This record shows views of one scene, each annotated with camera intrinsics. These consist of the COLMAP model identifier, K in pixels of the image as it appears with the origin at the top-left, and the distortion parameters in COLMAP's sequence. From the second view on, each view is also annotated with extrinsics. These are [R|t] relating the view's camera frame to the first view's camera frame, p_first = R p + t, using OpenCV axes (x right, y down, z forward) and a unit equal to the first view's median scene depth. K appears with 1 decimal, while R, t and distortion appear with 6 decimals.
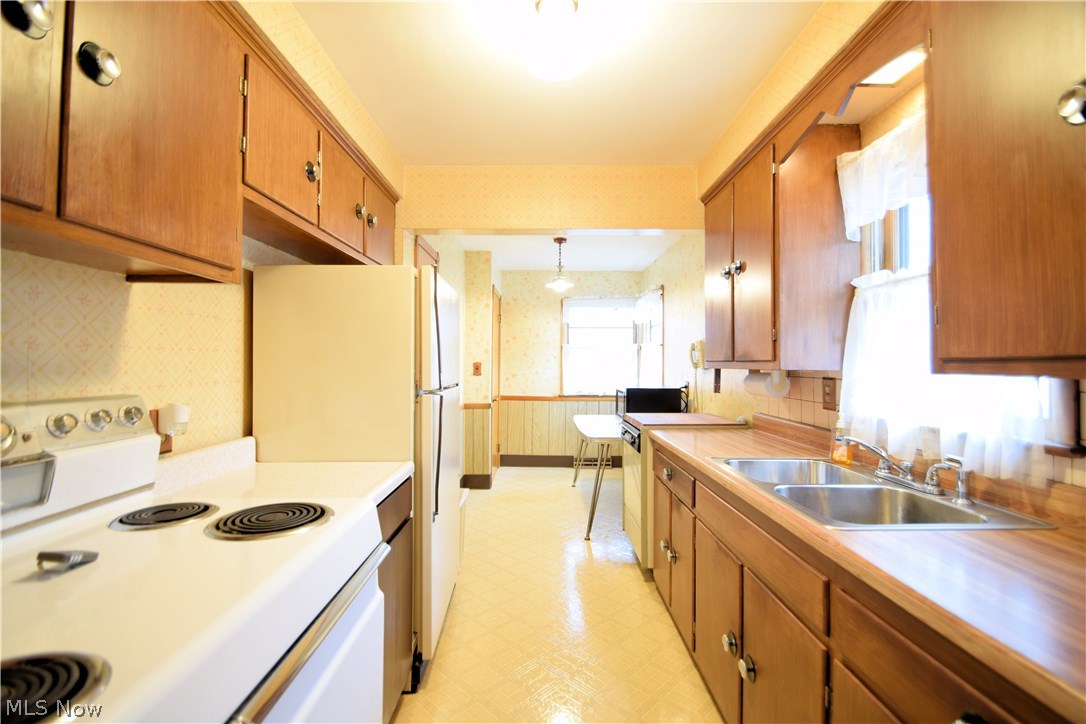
lens RADIAL K [[477.4, 0, 542.5], [0, 477.4, 357.0], [0, 0, 1]] dist [0.020424, -0.016045]
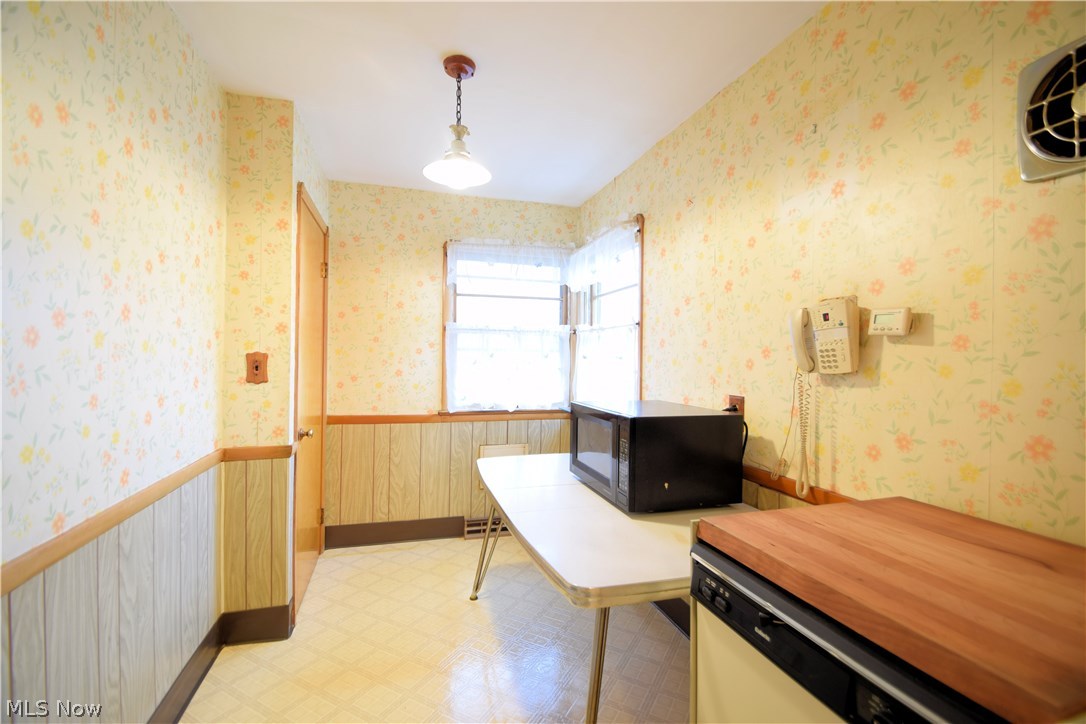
lens RADIAL K [[477.4, 0, 542.5], [0, 477.4, 357.0], [0, 0, 1]] dist [0.020424, -0.016045]
pose [[0.958791, 0.004397, 0.284079, -0.009334], [-0.008382, 0.999883, 0.012815, 0.006089], [-0.283989, -0.014668, 0.958715, 0.424201]]
